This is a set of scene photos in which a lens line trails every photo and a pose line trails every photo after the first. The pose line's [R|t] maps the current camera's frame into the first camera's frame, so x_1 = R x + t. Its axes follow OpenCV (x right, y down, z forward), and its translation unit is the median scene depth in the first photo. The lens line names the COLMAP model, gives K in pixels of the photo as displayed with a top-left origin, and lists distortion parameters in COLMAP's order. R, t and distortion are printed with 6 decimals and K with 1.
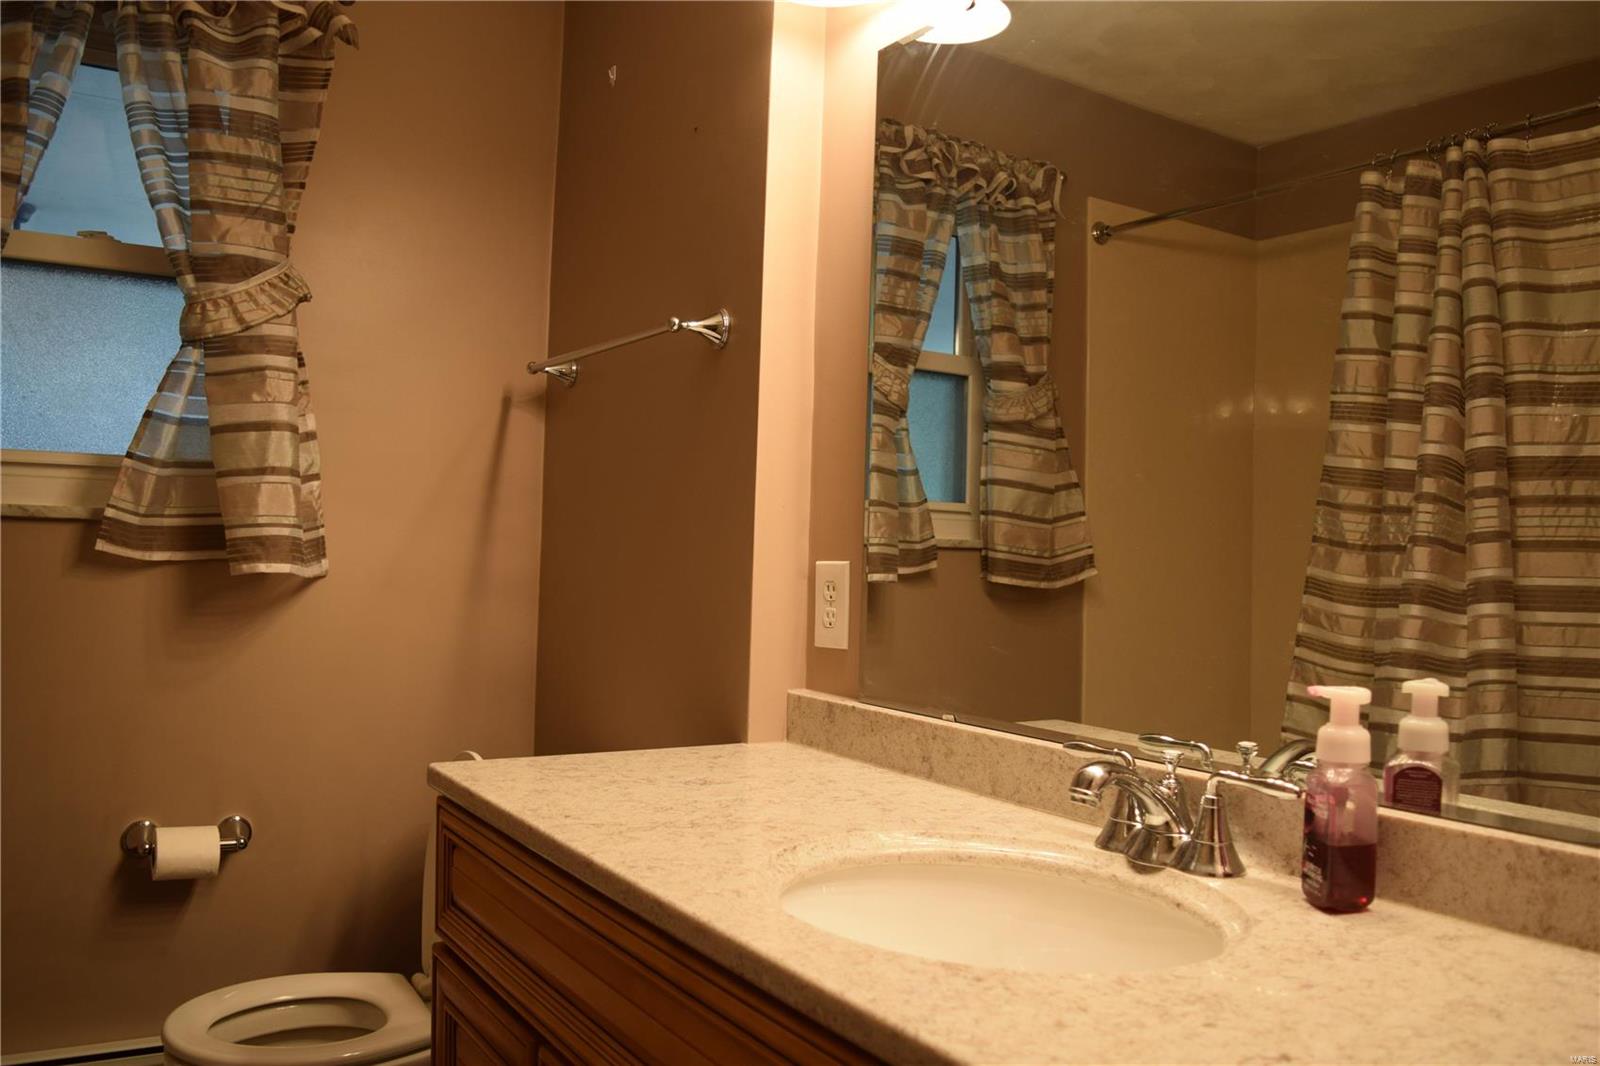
lens RADIAL K [[1262.9, 0, 799.3], [0, 1262.9, 531.0], [0, 0, 1]] dist [-0.098084, 0.024776]
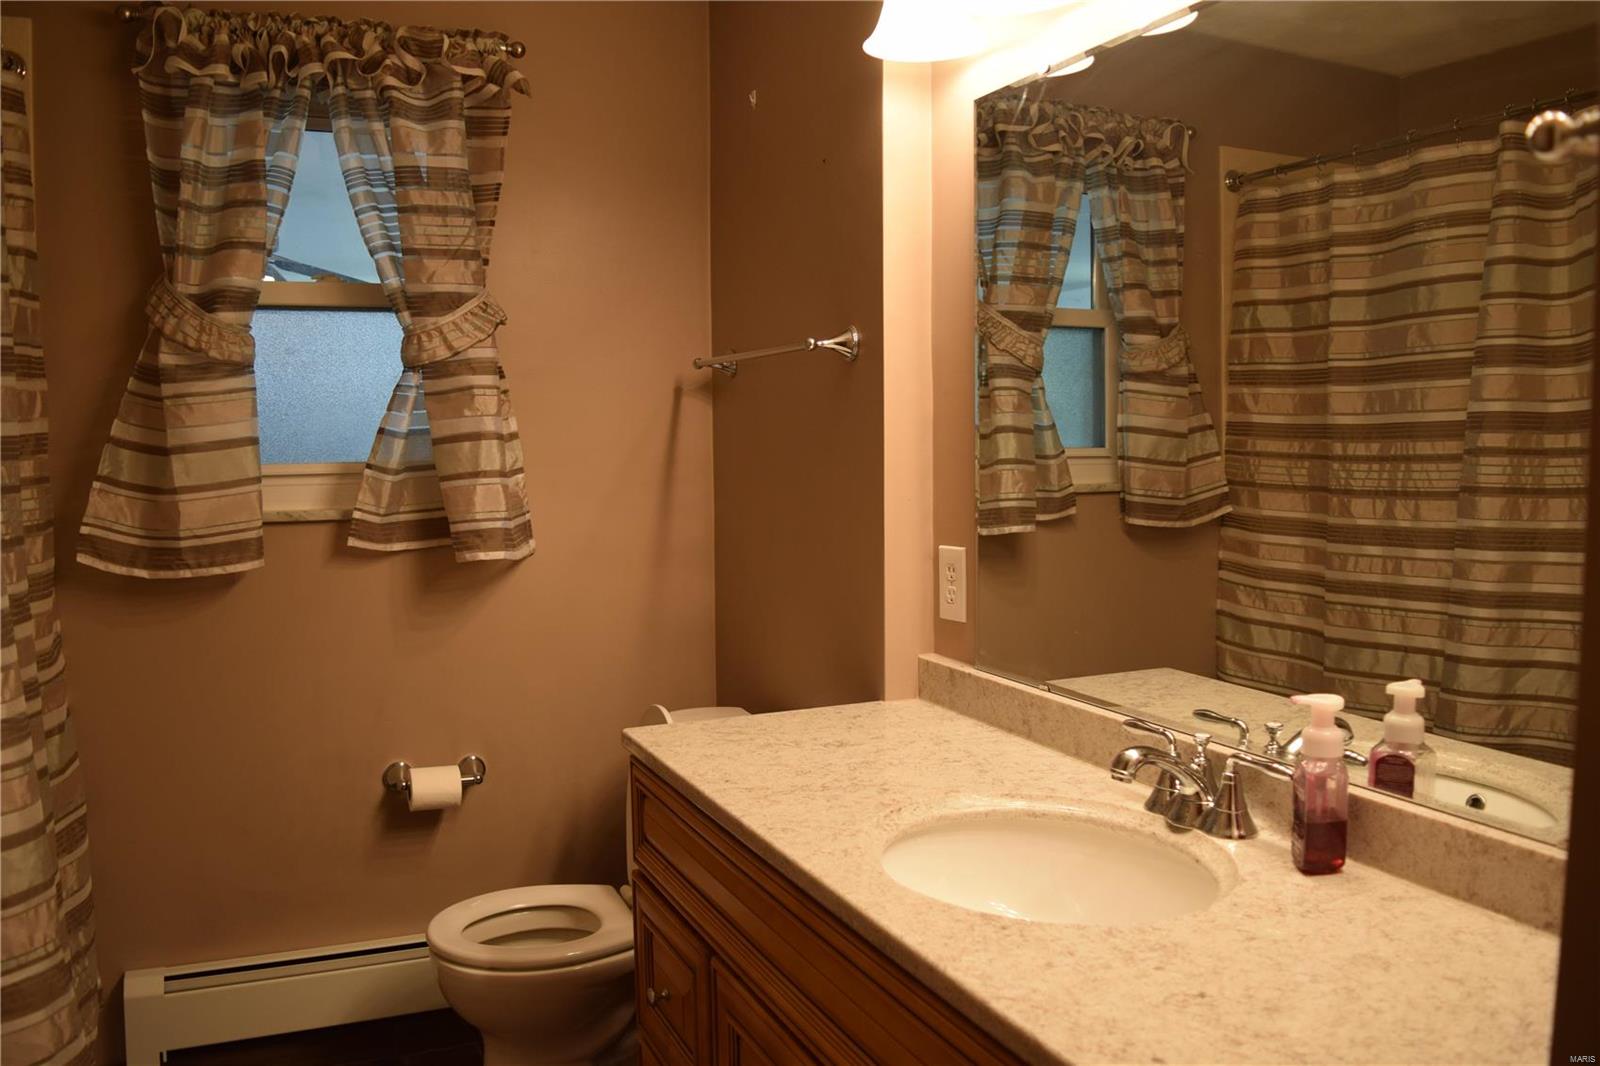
lens RADIAL K [[1262.9, 0, 797.1], [0, 1262.9, 532.4], [0, 0, 1]] dist [-0.098084, 0.024776]
pose [[0.987250, -0.028512, -0.156606, 0.060980], [0.042576, 0.995281, 0.087197, -0.086837], [0.153381, -0.092753, 0.983804, -0.149872]]
